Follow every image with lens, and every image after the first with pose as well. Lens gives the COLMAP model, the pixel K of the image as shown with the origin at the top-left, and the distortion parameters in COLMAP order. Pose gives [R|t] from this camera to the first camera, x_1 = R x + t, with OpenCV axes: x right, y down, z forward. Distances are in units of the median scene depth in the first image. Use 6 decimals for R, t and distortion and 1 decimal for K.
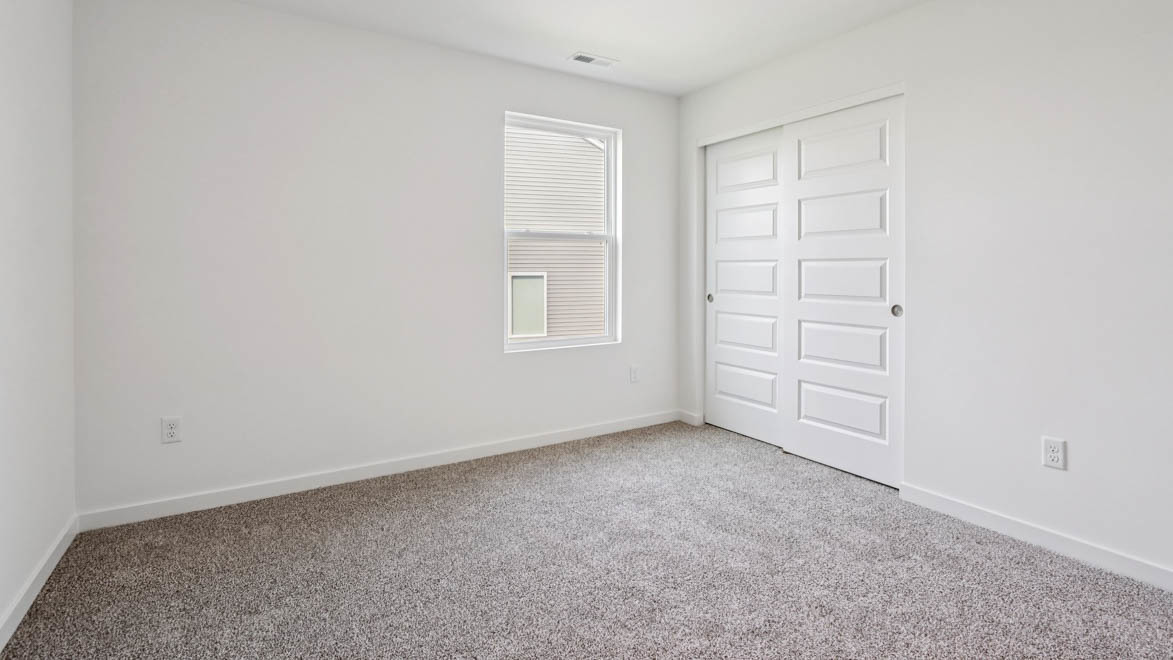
lens RADIAL K [[555.1, 0, 586.5], [0, 555.1, 330.0], [0, 0, 1]] dist [-0.000437, 0.000057]
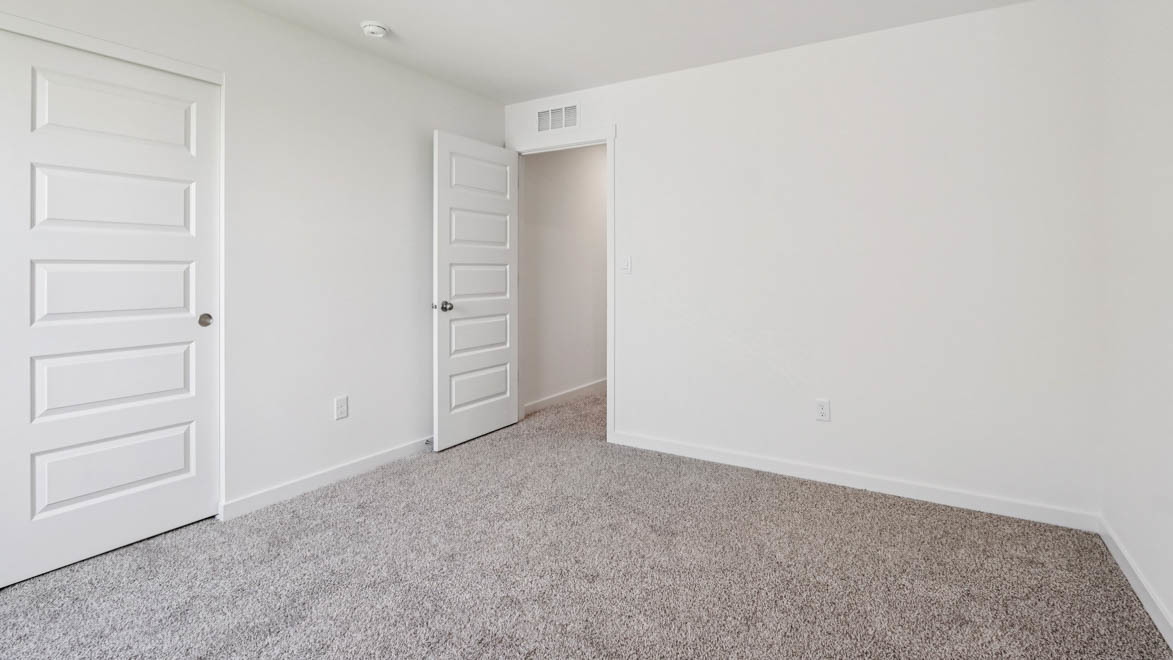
lens RADIAL K [[555.1, 0, 586.5], [0, 555.1, 330.0], [0, 0, 1]] dist [-0.000437, 0.000057]
pose [[-0.441354, -0.093958, 0.892400, -0.444223], [0.101880, 0.982825, 0.153866, -0.081462], [-0.891531, 0.158827, -0.424202, 0.718068]]
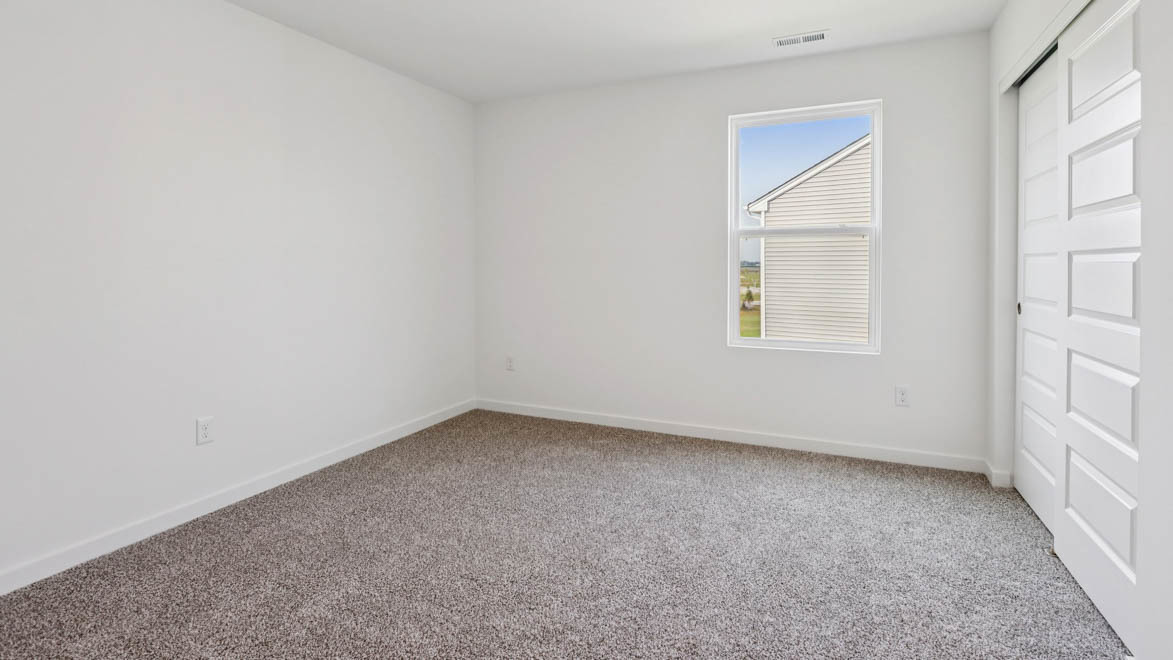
lens RADIAL K [[555.1, 0, 586.5], [0, 555.1, 330.0], [0, 0, 1]] dist [-0.000437, 0.000057]
pose [[0.555593, 0.096115, -0.825880, 0.612242], [-0.091456, 0.994333, 0.054194, -0.023140], [0.826409, 0.045422, 0.561235, 0.203475]]
